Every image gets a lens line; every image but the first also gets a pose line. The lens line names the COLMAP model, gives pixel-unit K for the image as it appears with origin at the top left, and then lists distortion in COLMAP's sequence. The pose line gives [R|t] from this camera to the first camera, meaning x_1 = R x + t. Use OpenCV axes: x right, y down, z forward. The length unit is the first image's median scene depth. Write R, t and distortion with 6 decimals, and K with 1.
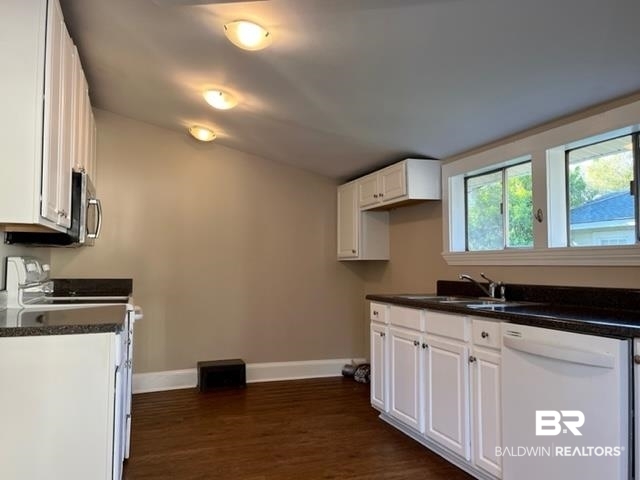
lens RADIAL K [[515.8, 0, 316.5], [0, 515.8, 243.4], [0, 0, 1]] dist [0.067903, -0.075500]
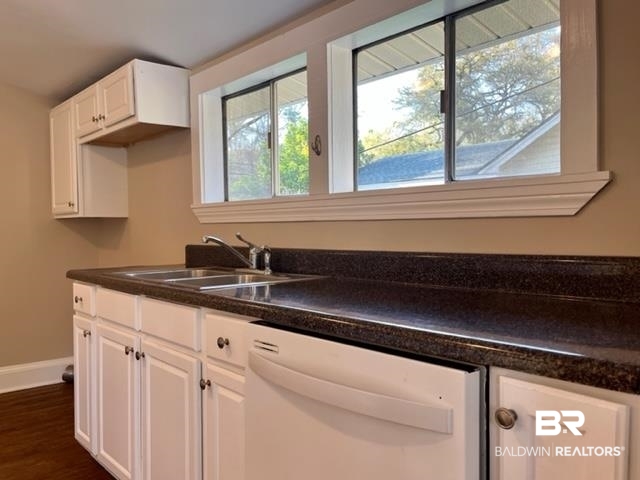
lens RADIAL K [[515.8, 0, 316.5], [0, 515.8, 243.4], [0, 0, 1]] dist [0.067903, -0.075500]
pose [[0.925002, -0.019803, 0.379446, 0.141824], [-0.007420, 0.997509, 0.070148, 0.020804], [-0.379890, -0.067702, 0.922551, 0.311924]]
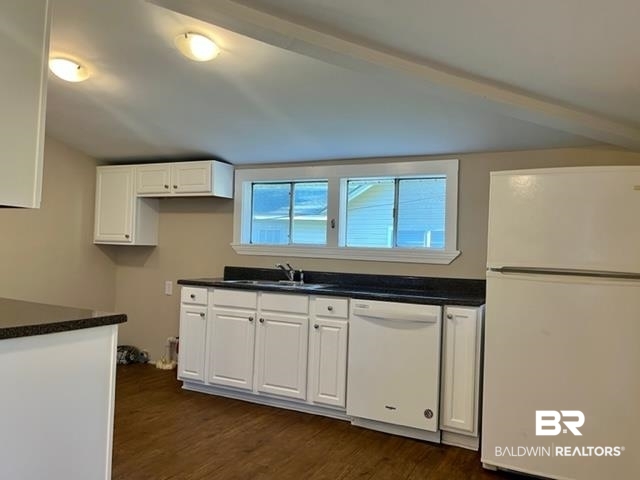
lens RADIAL K [[515.8, 0, 316.5], [0, 515.8, 243.4], [0, 0, 1]] dist [0.067903, -0.075500]
pose [[0.720605, 0.037207, 0.692347, -0.469149], [-0.066921, 0.997629, 0.016039, -0.014976], [-0.690109, -0.057891, 0.721386, 0.010195]]
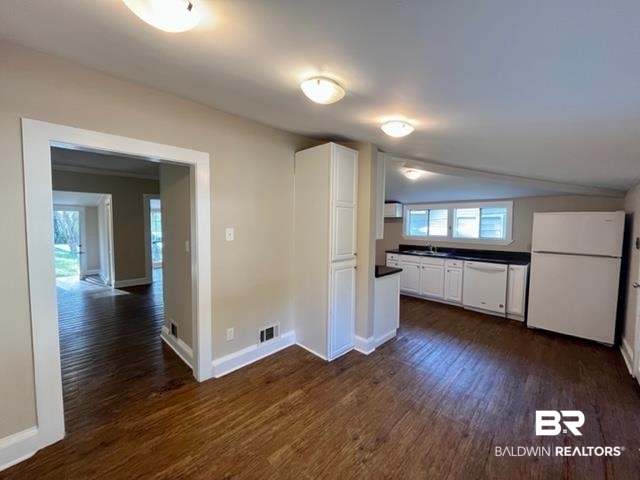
lens RADIAL K [[257.6, 0, 320.4], [0, 257.6, 238.9], [0, 0, 1]] dist [0.001711, -0.000108]
pose [[0.896647, -0.024764, 0.442054, -0.888436], [-0.023535, 0.994357, 0.103440, -0.109477], [-0.442121, -0.103153, 0.891004, -0.116721]]
